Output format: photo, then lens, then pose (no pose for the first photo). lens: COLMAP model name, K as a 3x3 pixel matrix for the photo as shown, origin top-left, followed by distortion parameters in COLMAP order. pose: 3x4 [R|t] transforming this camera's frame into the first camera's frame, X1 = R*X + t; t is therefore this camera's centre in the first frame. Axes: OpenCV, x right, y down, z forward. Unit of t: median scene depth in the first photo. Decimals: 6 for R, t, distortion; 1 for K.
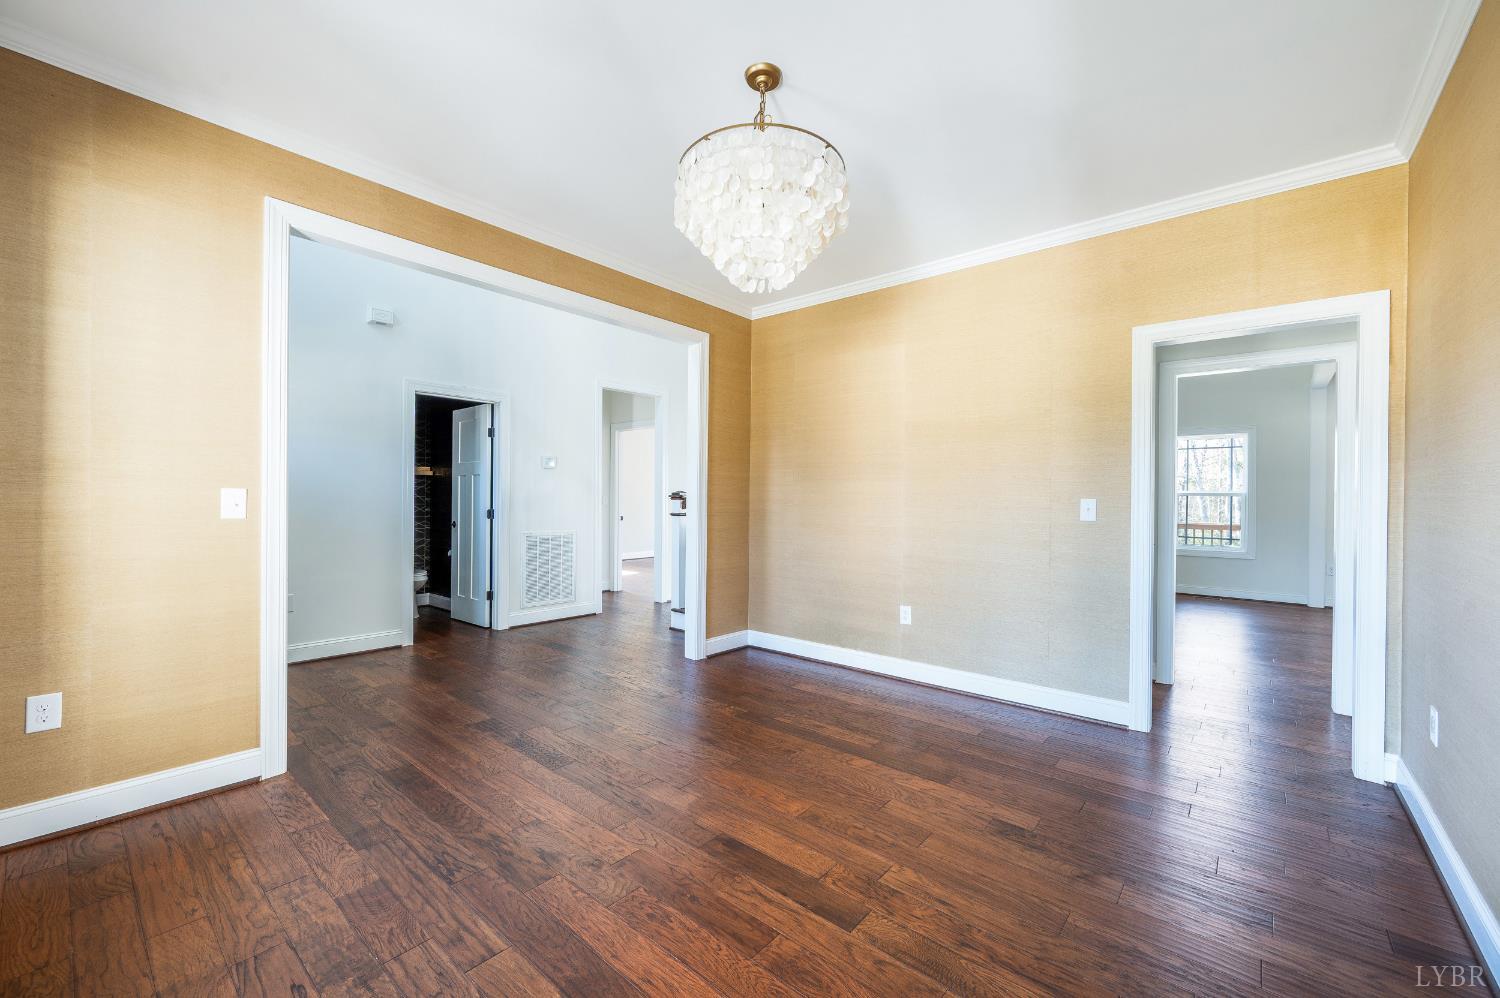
lens RADIAL K [[605.1, 0, 757.0], [0, 605.1, 499.4], [0, 0, 1]] dist [-0.002487, -0.000295]
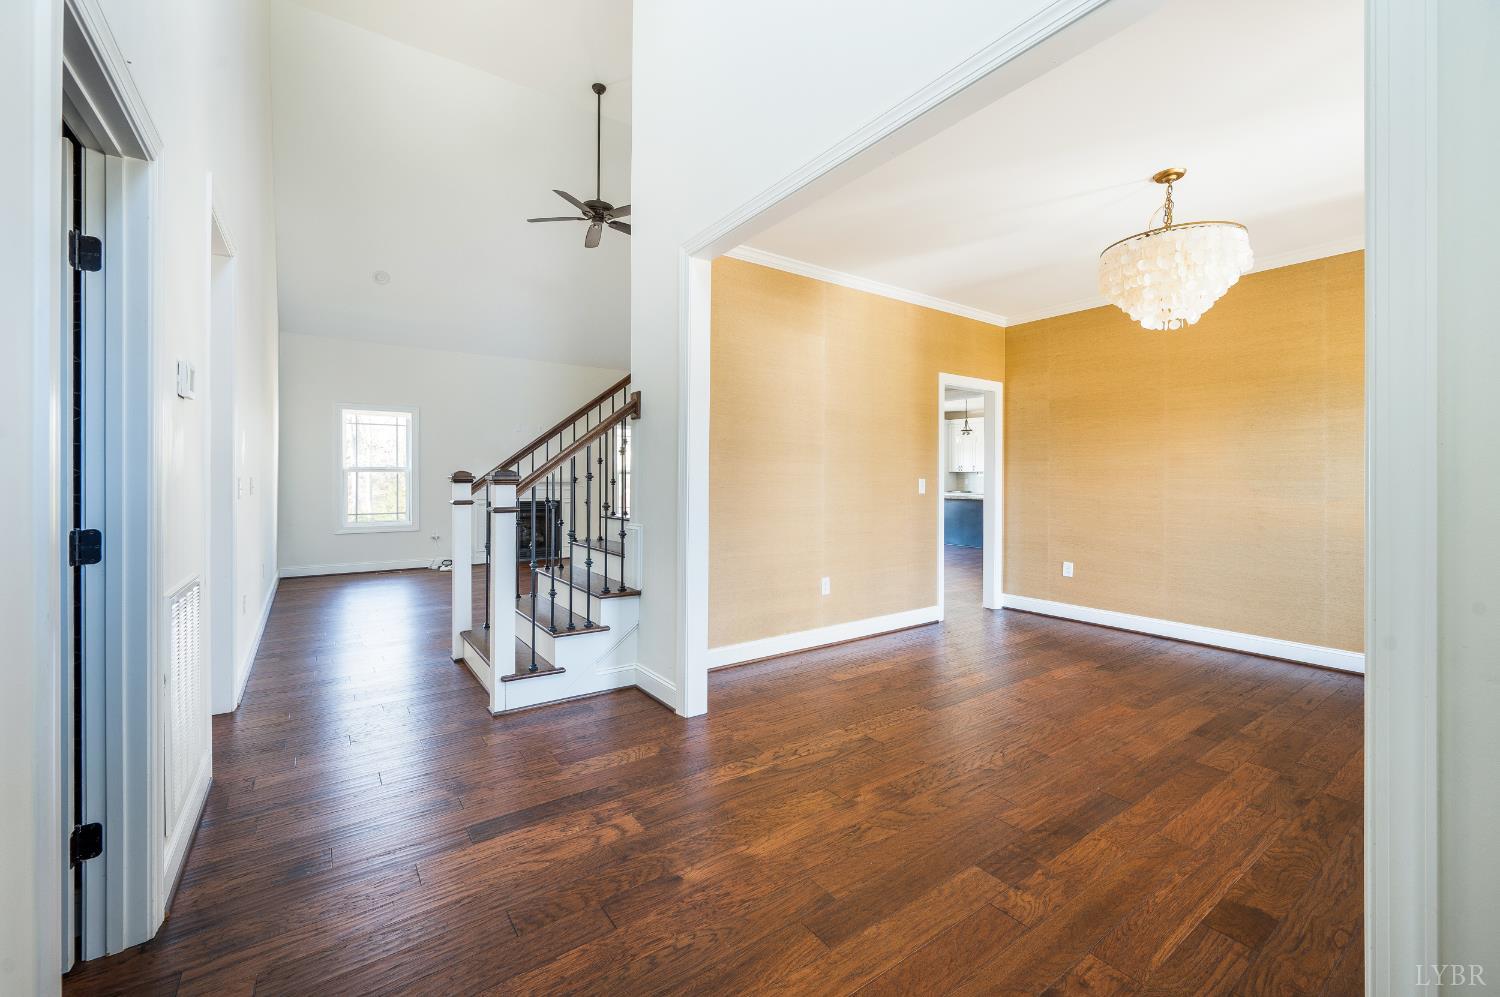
lens RADIAL K [[605.1, 0, 755.5], [0, 605.1, 487.1], [0, 0, 1]] dist [-0.002487, -0.000295]
pose [[0.246862, -0.023298, 0.968771, -0.931366], [-0.000404, 0.999708, 0.024145, -0.015460], [-0.969051, -0.006352, 0.246780, 0.946865]]
